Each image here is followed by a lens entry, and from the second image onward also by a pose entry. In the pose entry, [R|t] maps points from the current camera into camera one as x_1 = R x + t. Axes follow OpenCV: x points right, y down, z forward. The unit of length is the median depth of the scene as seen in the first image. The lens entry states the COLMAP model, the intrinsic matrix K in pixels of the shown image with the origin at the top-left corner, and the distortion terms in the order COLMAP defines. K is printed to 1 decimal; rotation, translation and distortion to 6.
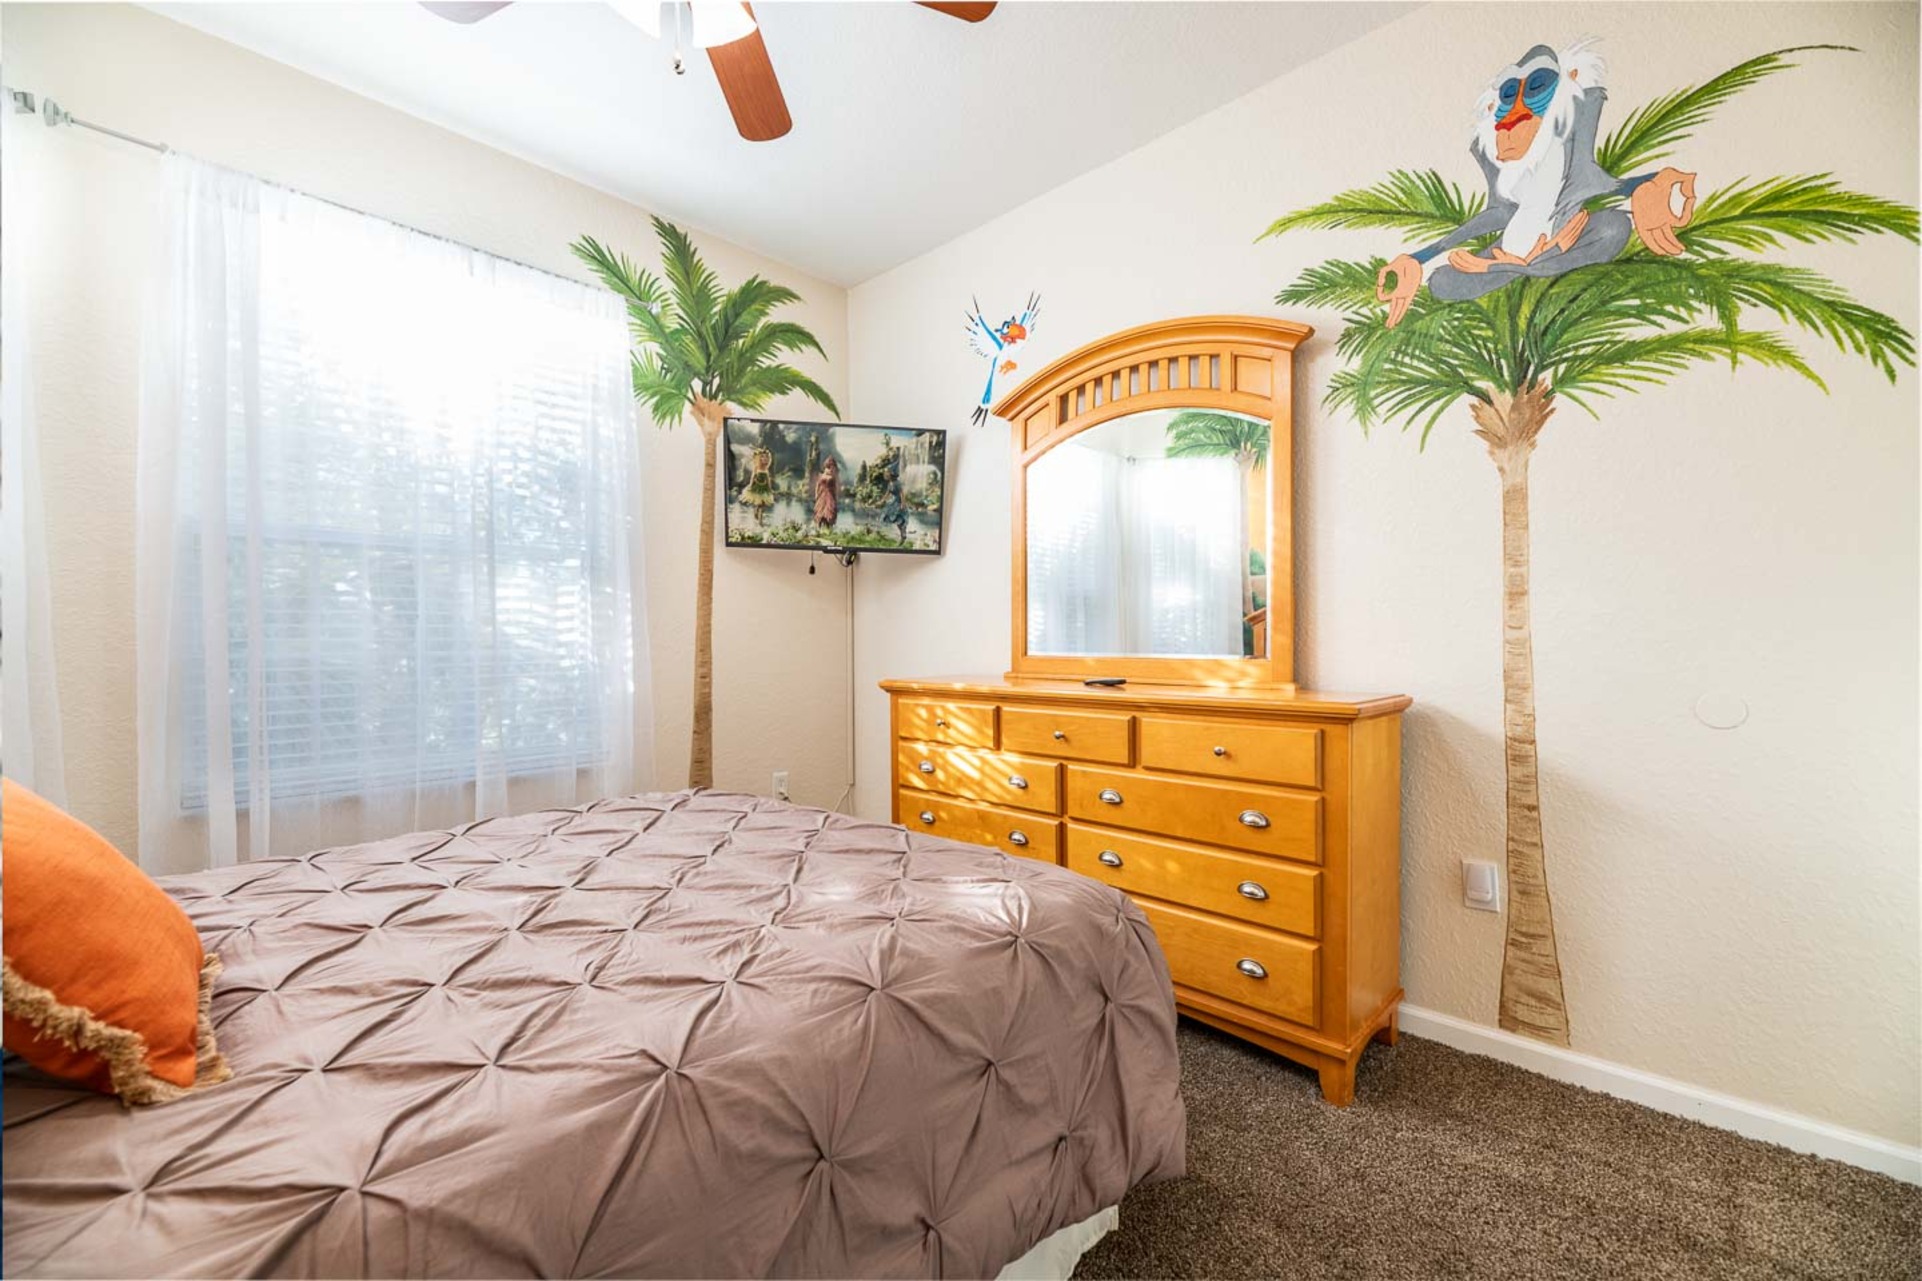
lens RADIAL K [[789.0, 0, 963.6], [0, 789.0, 642.3], [0, 0, 1]] dist [-0.000496, -0.000022]
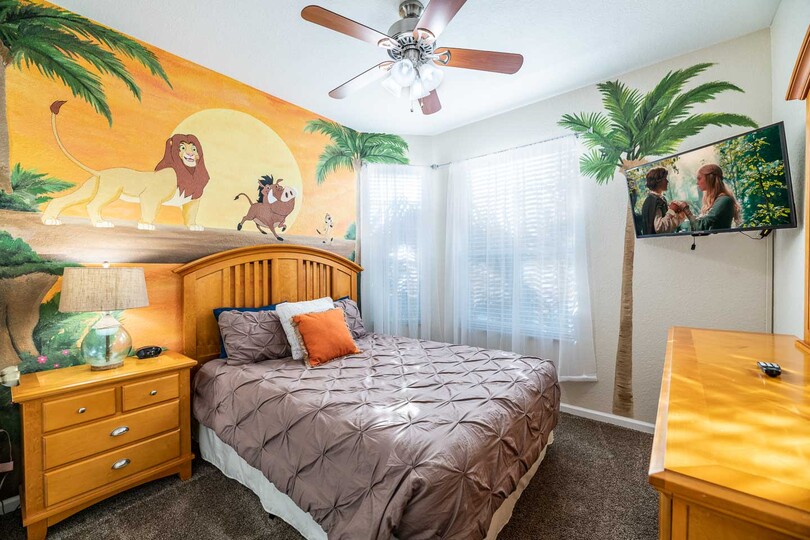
lens RADIAL K [[332.5, 0, 406.0], [0, 332.5, 273.0], [0, 0, 1]] dist [-0.000496, -0.000022]
pose [[0.070449, 0.010085, -0.997464, 0.429627], [0.003181, 0.999942, 0.010334, -0.050098], [0.997510, -0.003901, 0.070413, 0.410418]]
